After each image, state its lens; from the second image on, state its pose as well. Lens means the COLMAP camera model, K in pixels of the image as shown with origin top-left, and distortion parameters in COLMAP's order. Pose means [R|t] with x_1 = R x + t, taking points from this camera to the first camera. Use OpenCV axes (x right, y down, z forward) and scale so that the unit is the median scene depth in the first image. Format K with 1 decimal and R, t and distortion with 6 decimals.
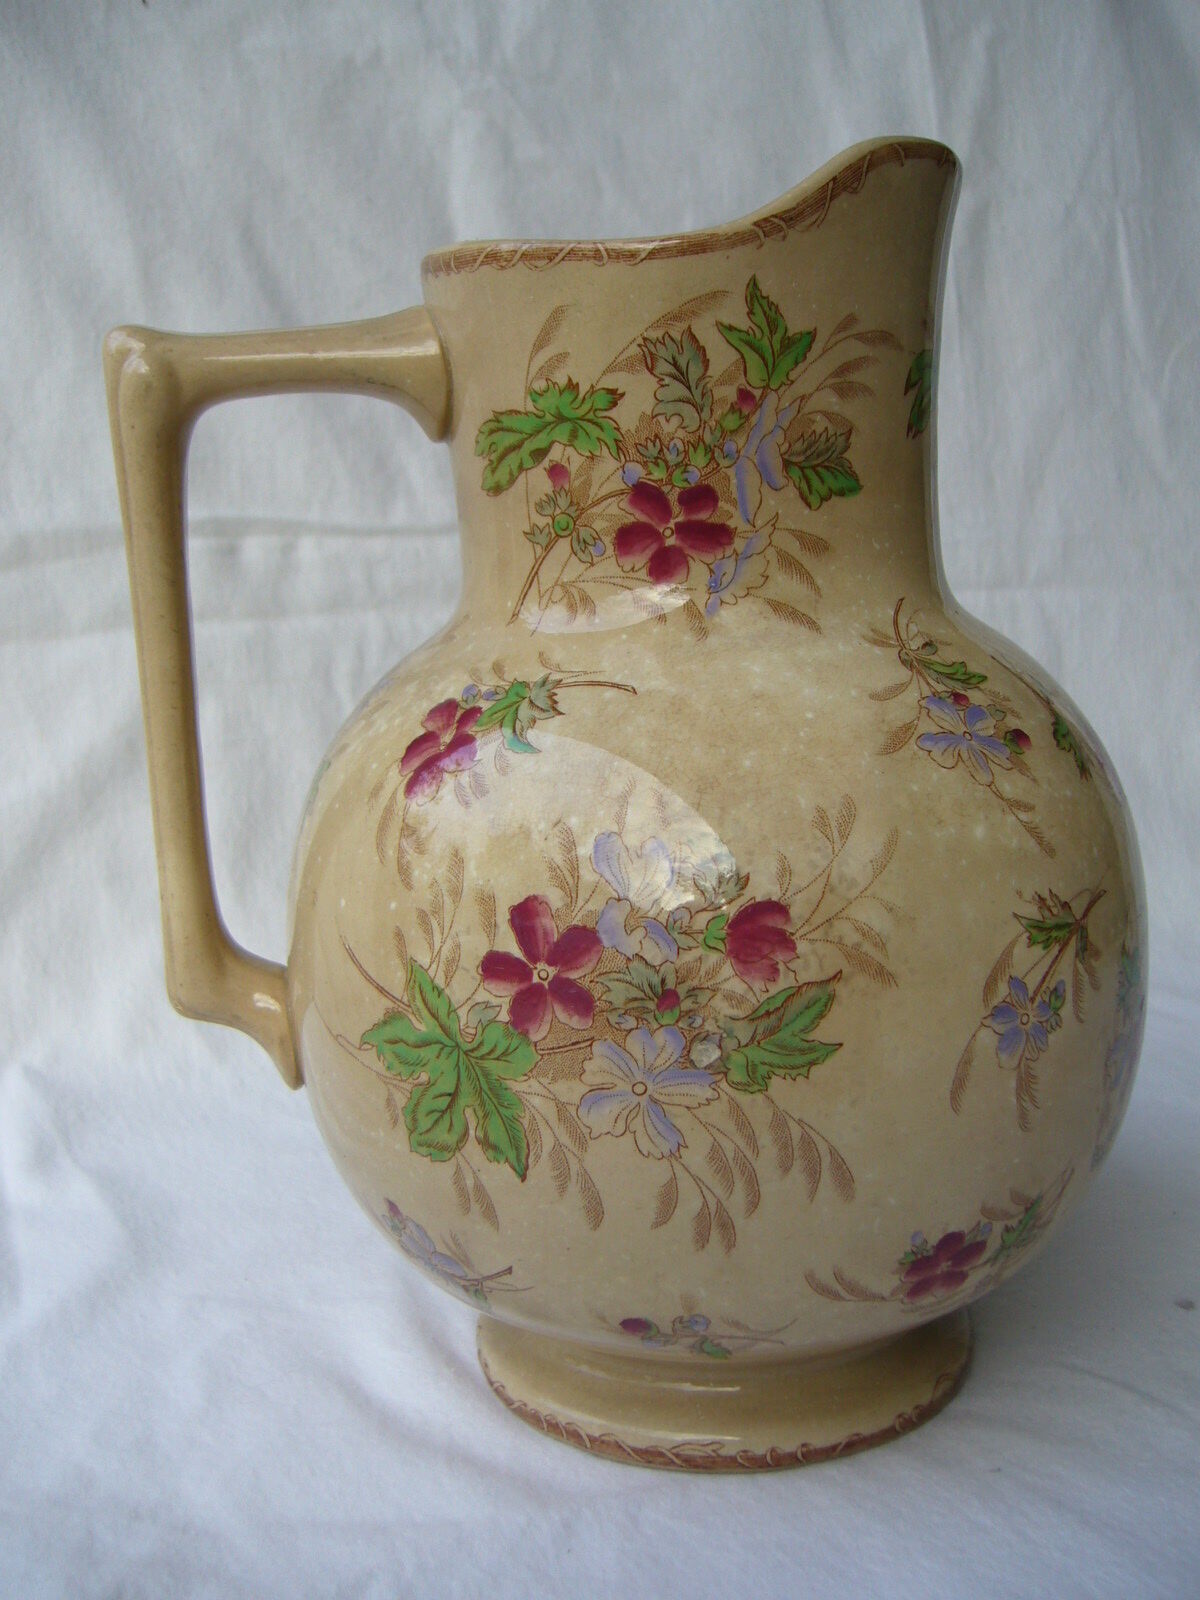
lens RADIAL K [[1683.1, 0, 600.2], [0, 1683.1, 802.9], [0, 0, 1]] dist [-0.079787, 0.000000]
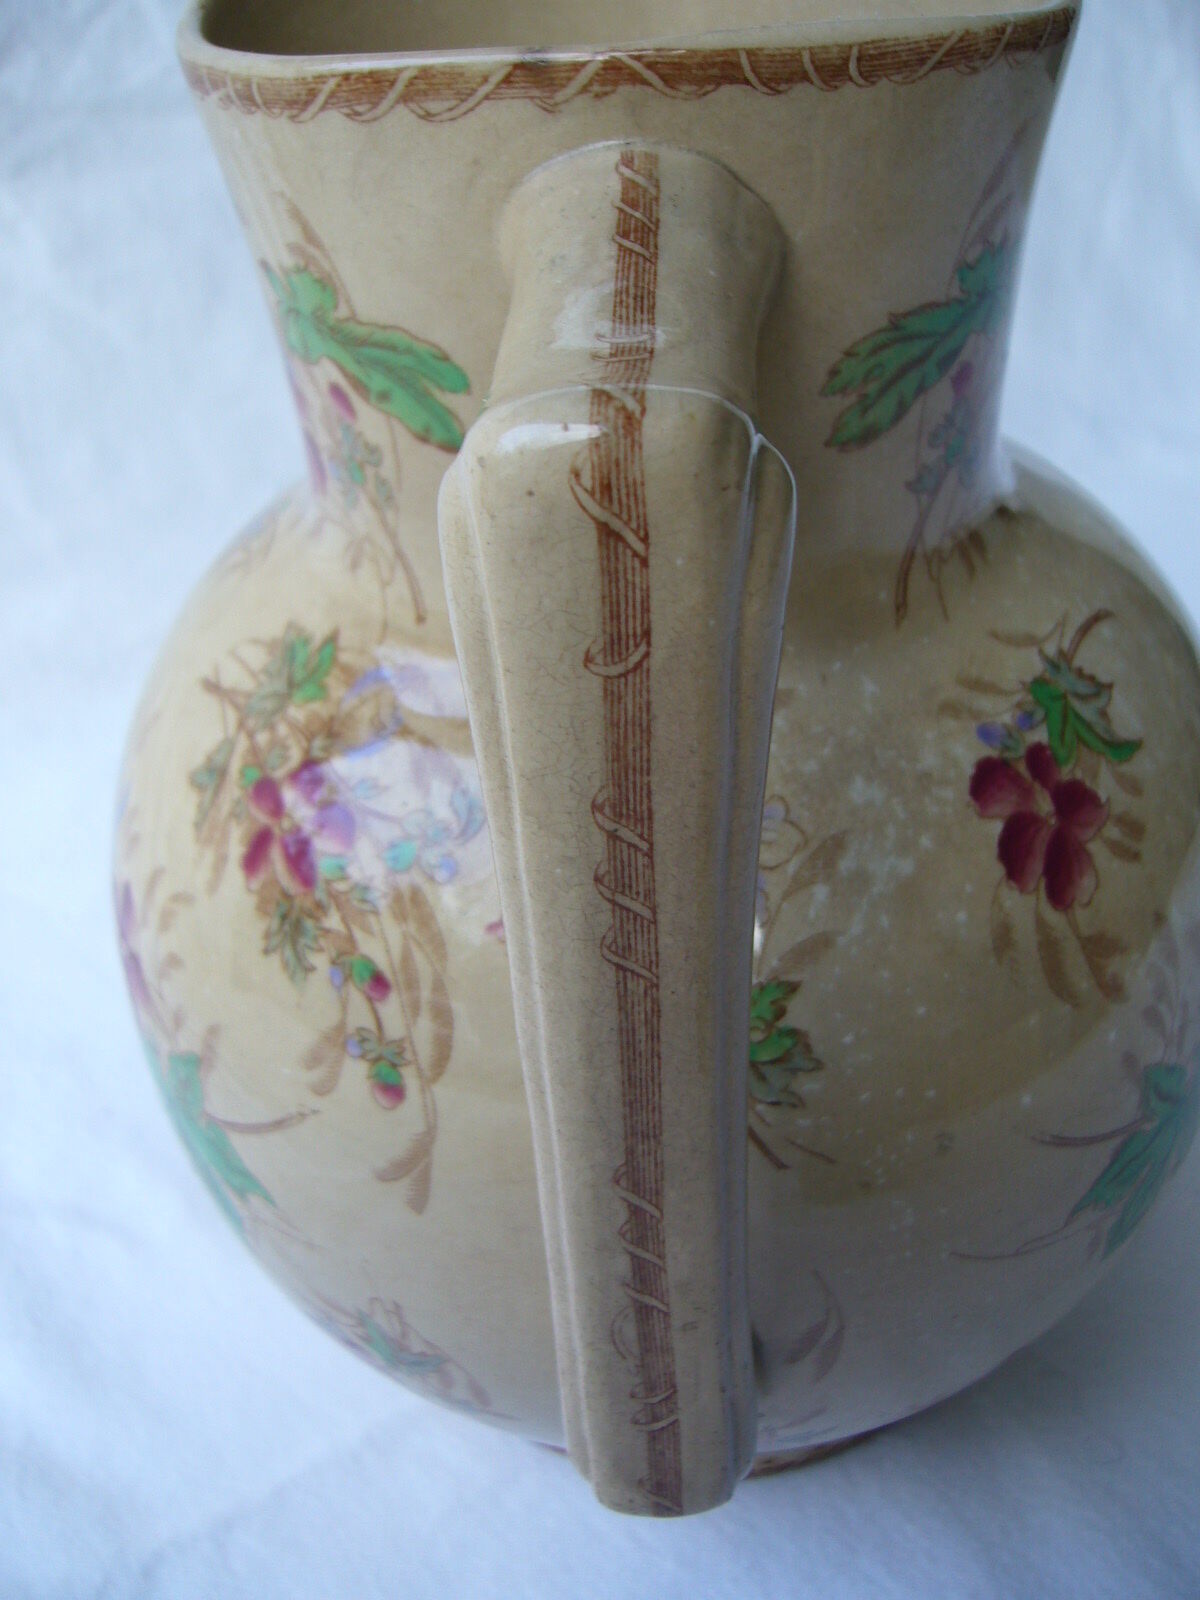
lens RADIAL K [[1683.1, 0, 598.2], [0, 1683.1, 797.8], [0, 0, 1]] dist [-0.079787, 0.000000]
pose [[0.194706, -0.556171, 0.807938, -0.672215], [0.242771, 0.825399, 0.509685, -0.430959], [-0.950343, 0.096905, 0.295732, 0.972713]]
